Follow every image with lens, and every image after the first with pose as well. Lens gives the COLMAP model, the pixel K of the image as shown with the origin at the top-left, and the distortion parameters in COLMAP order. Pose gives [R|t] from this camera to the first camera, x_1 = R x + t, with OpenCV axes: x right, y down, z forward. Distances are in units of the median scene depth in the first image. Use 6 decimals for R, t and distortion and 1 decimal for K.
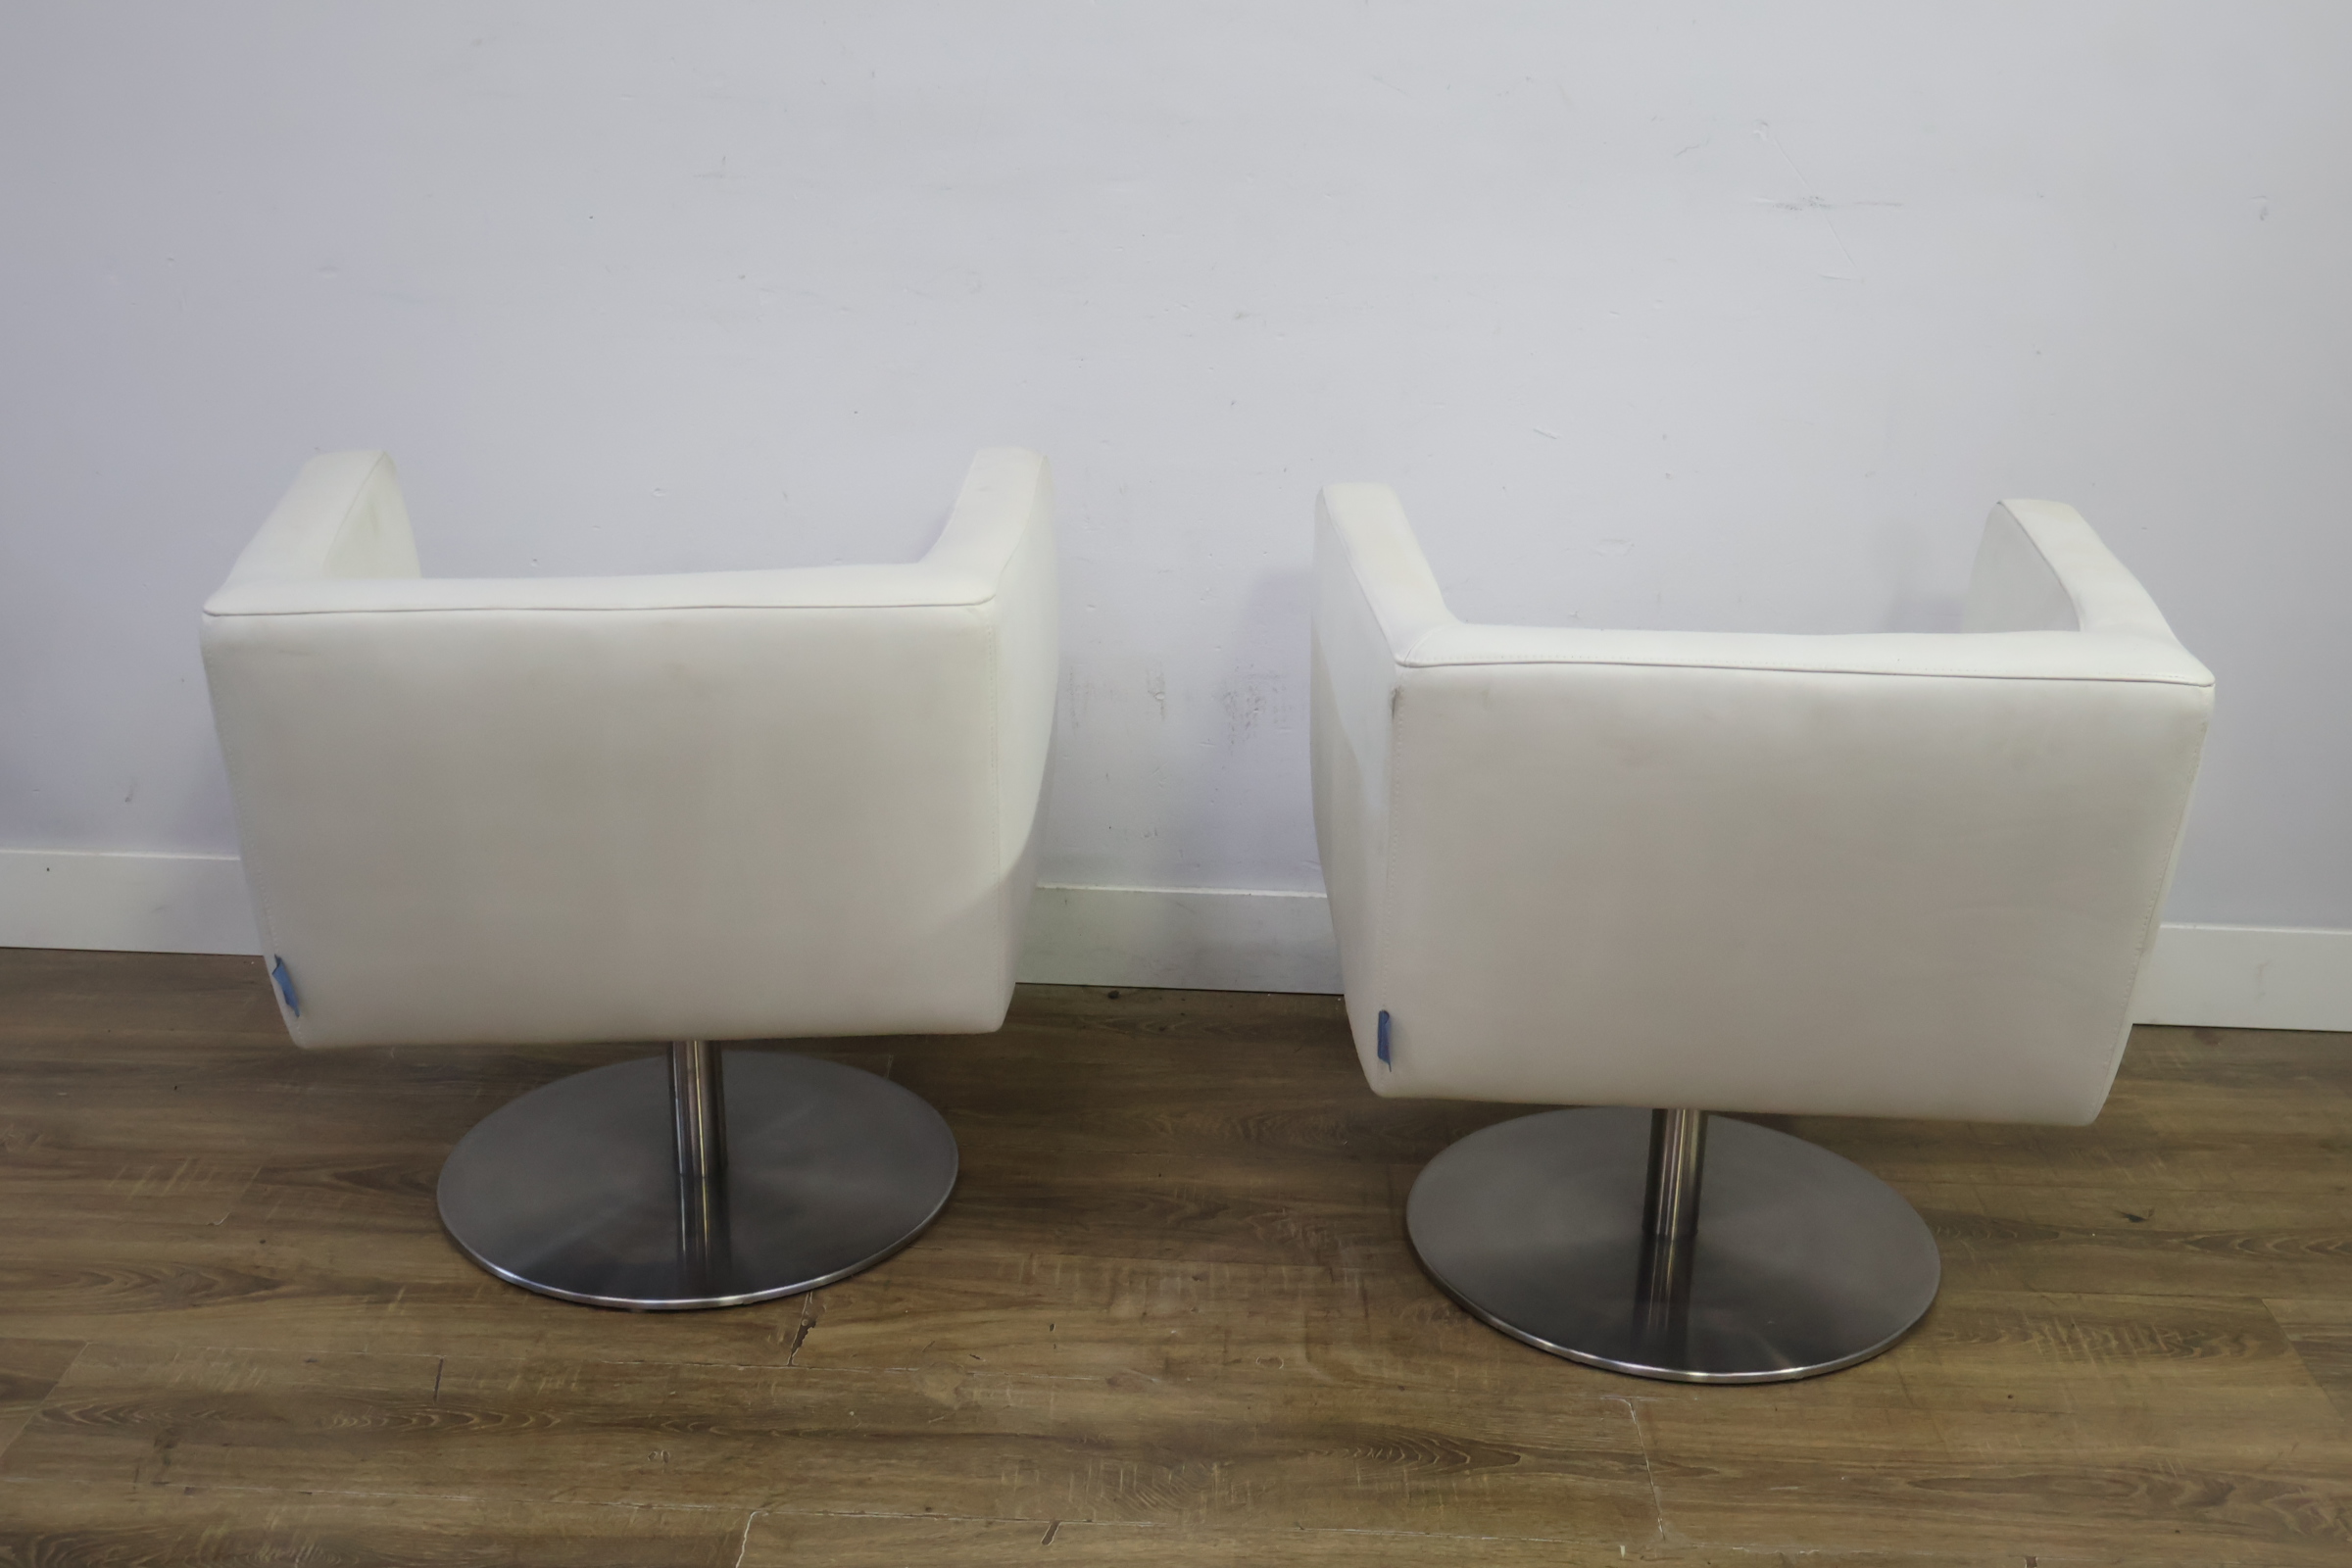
lens RADIAL K [[2668.1, 0, 1177.3], [0, 2668.1, 769.3], [0, 0, 1]] dist [0.017977, 0.000000]
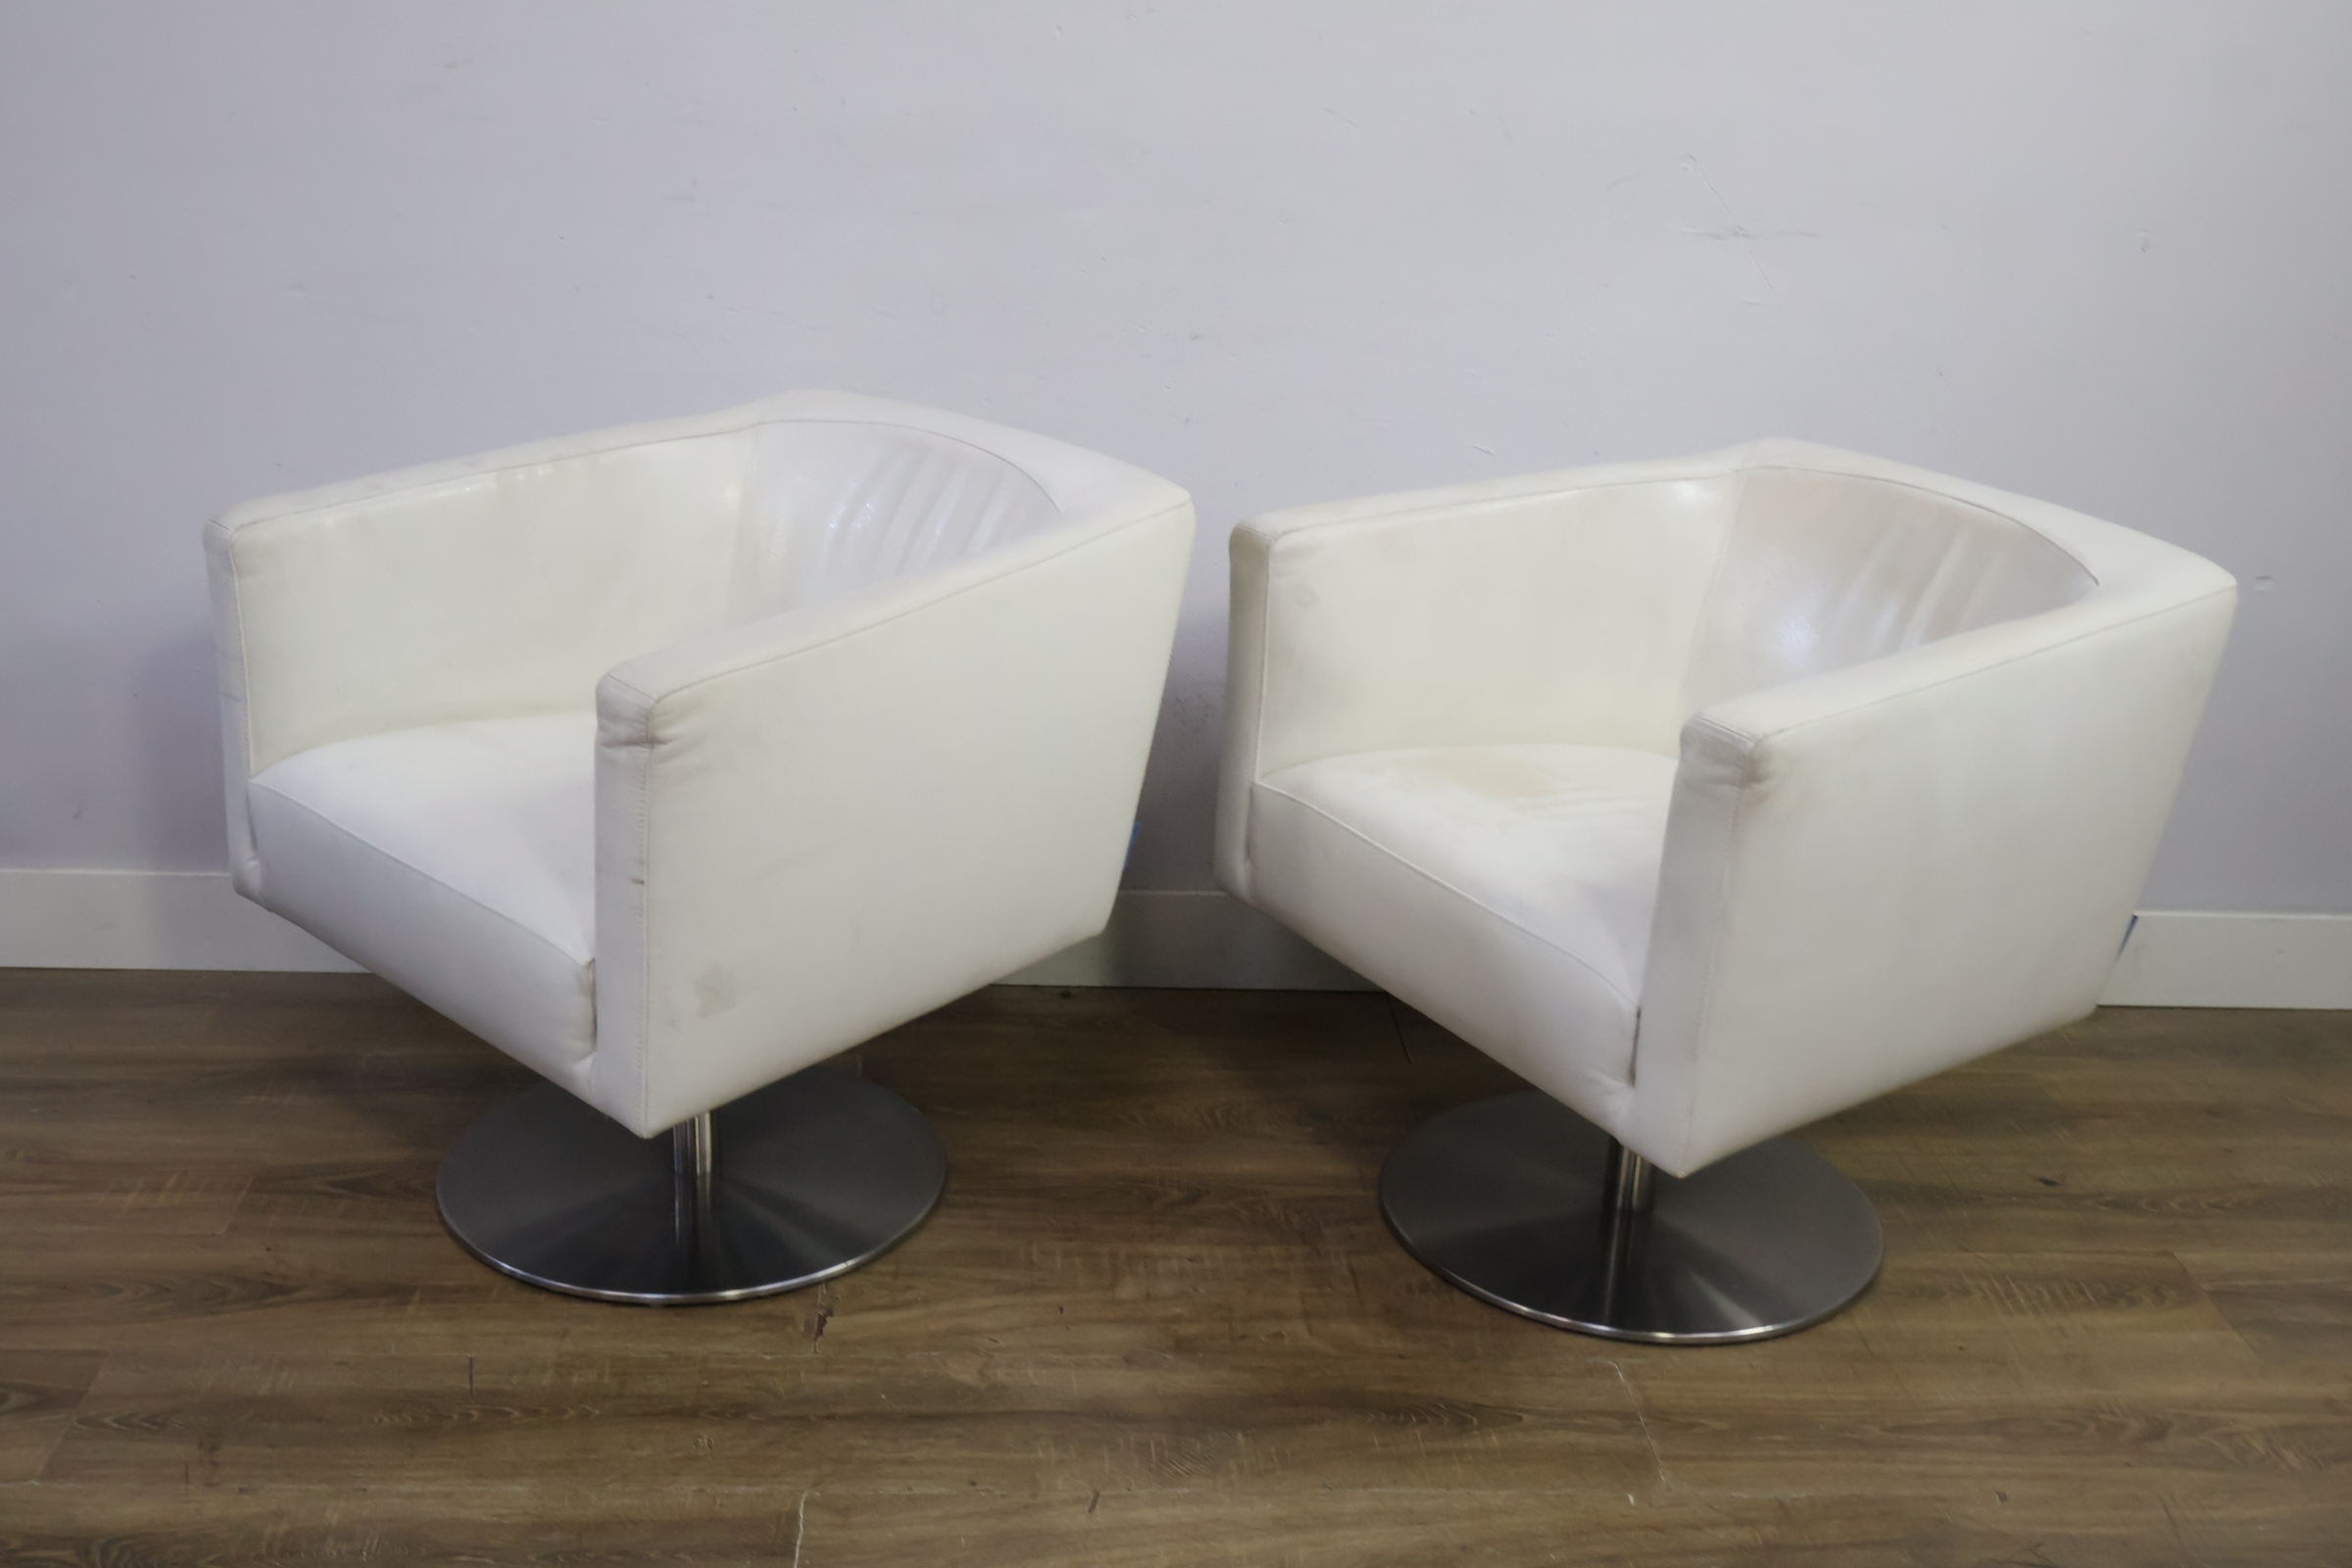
lens RADIAL K [[2668.1, 0, 1178.6], [0, 2668.1, 766.2], [0, 0, 1]] dist [0.017977, 0.000000]
pose [[0.995718, -0.009847, 0.091920, -0.095249], [0.010431, 0.999928, -0.005874, 0.003998], [-0.091855, 0.006808, 0.995749, -0.040049]]
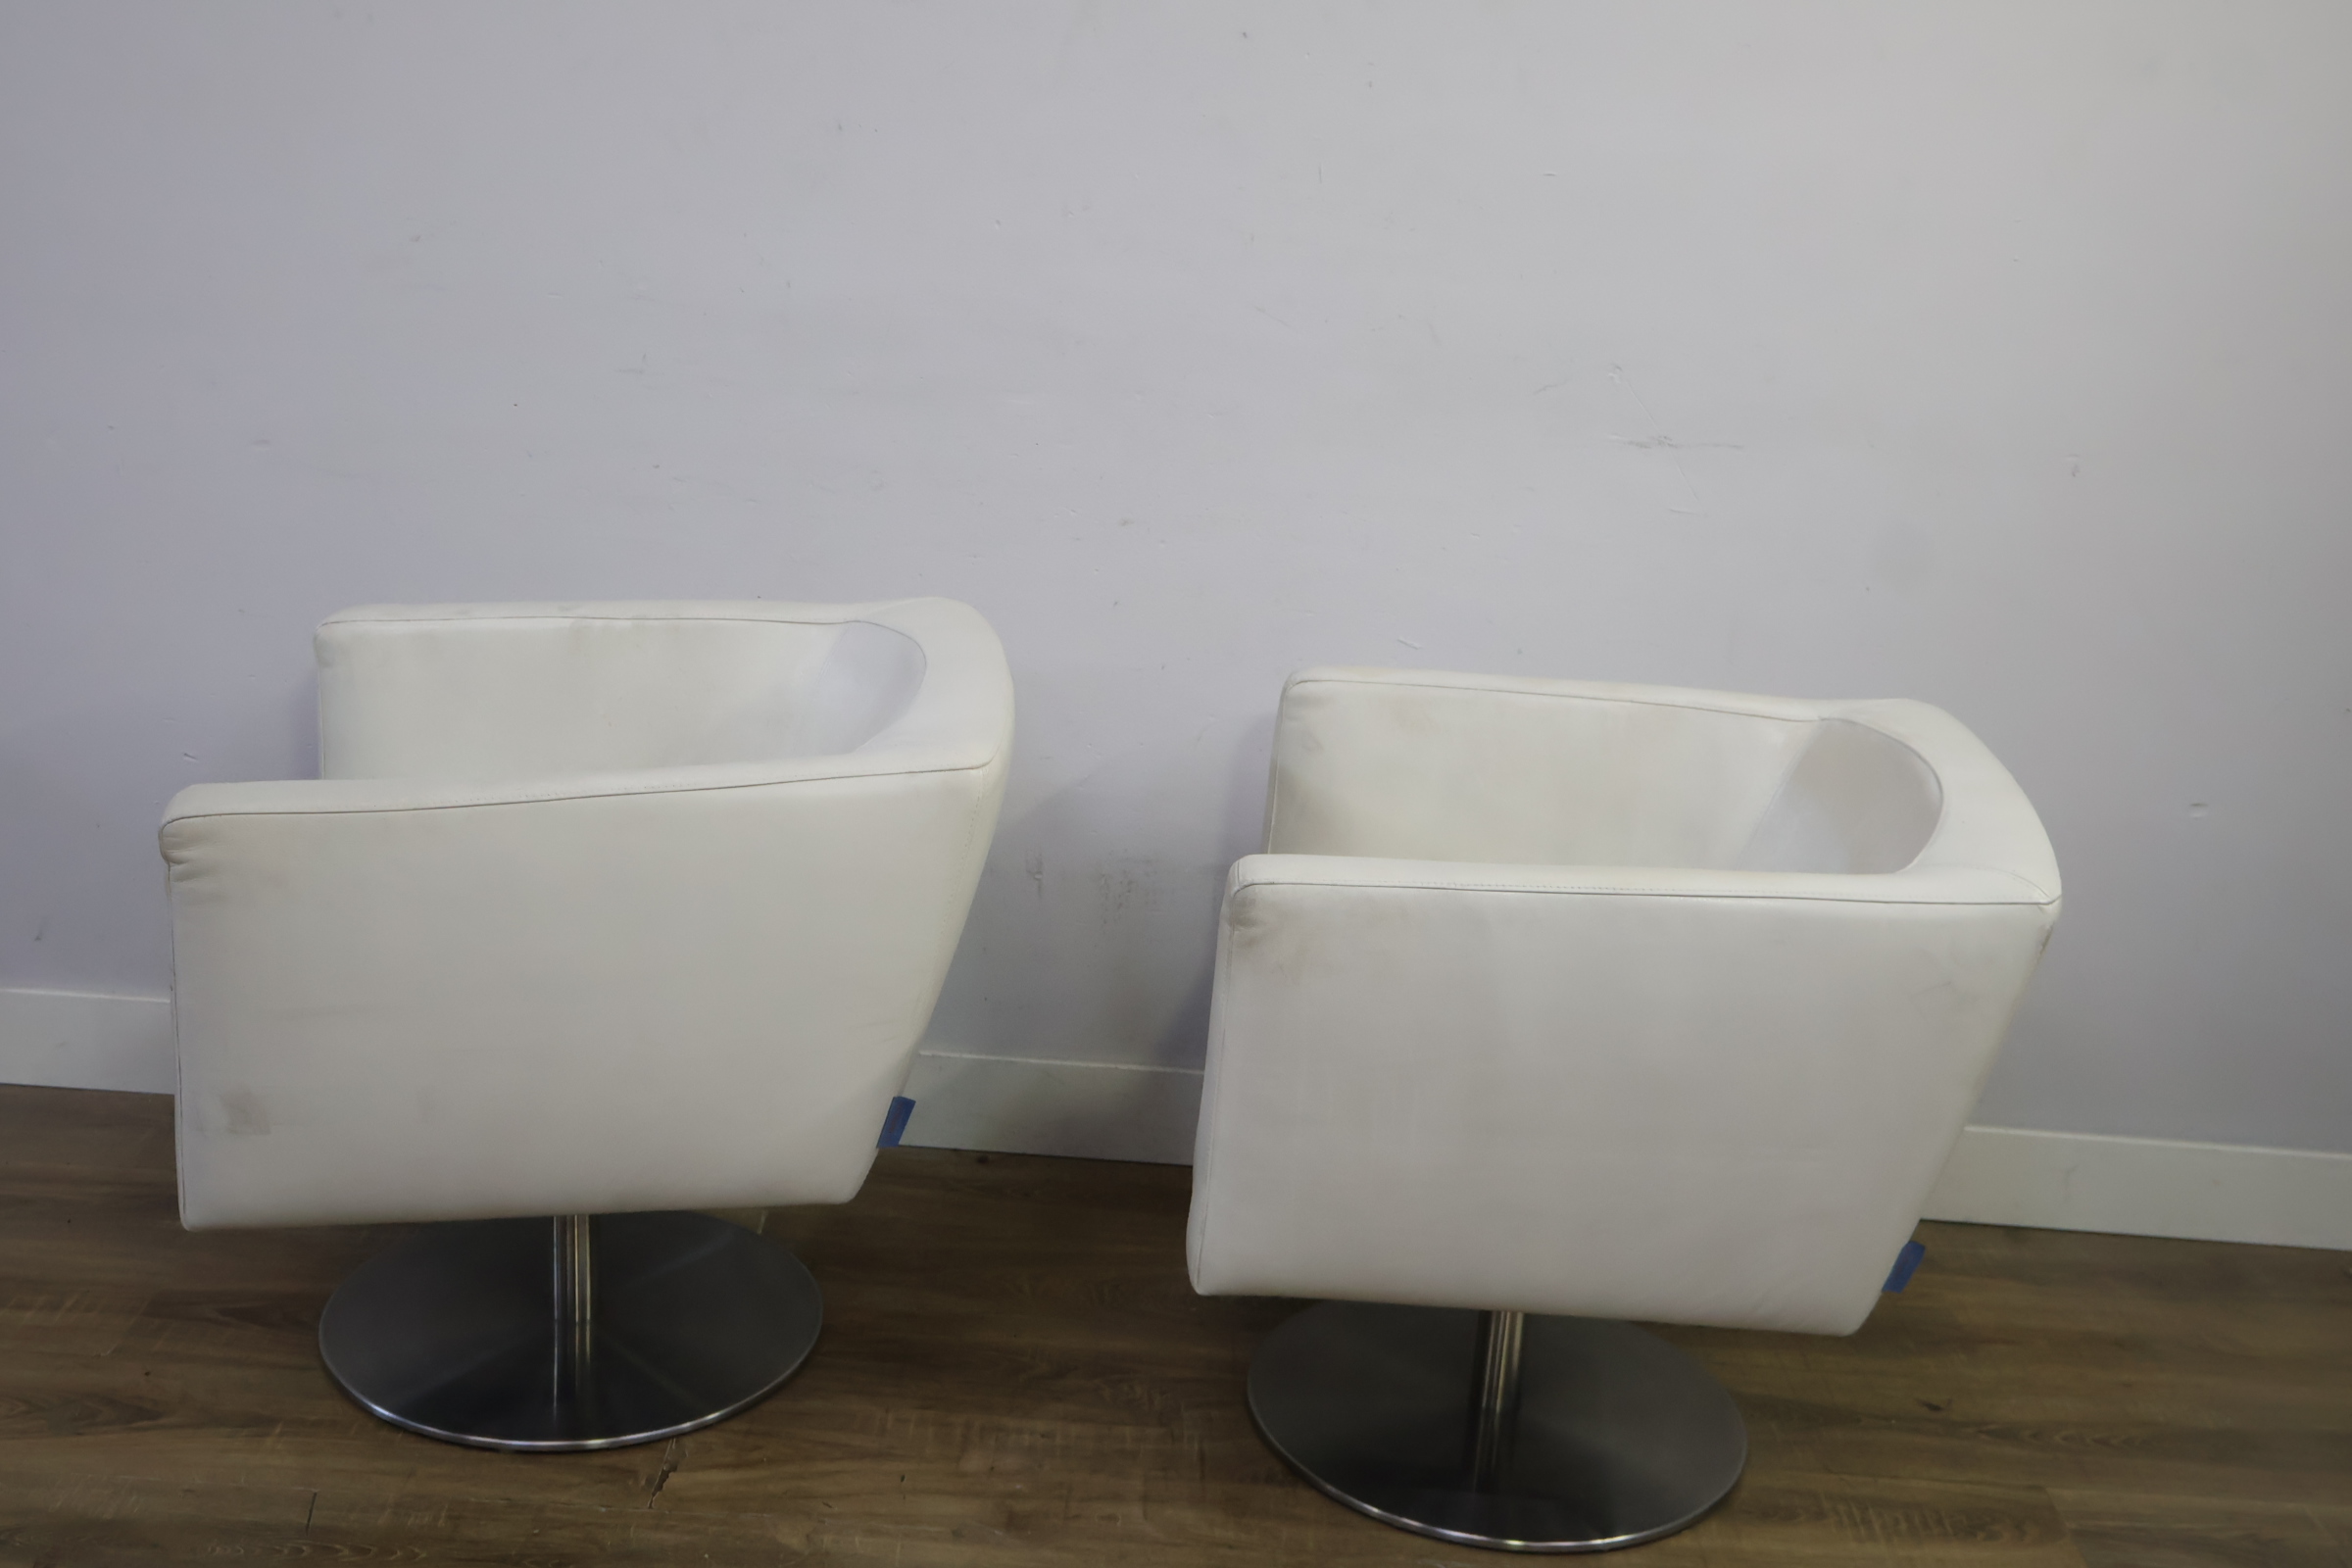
lens RADIAL K [[2668.1, 0, 1170.9], [0, 2668.1, 782.7], [0, 0, 1]] dist [0.017977, 0.000000]
pose [[0.998818, 0.038727, 0.029379, 0.016974], [-0.037115, 0.997874, -0.053566, -0.012088], [-0.031391, 0.052412, 0.998132, -0.066970]]
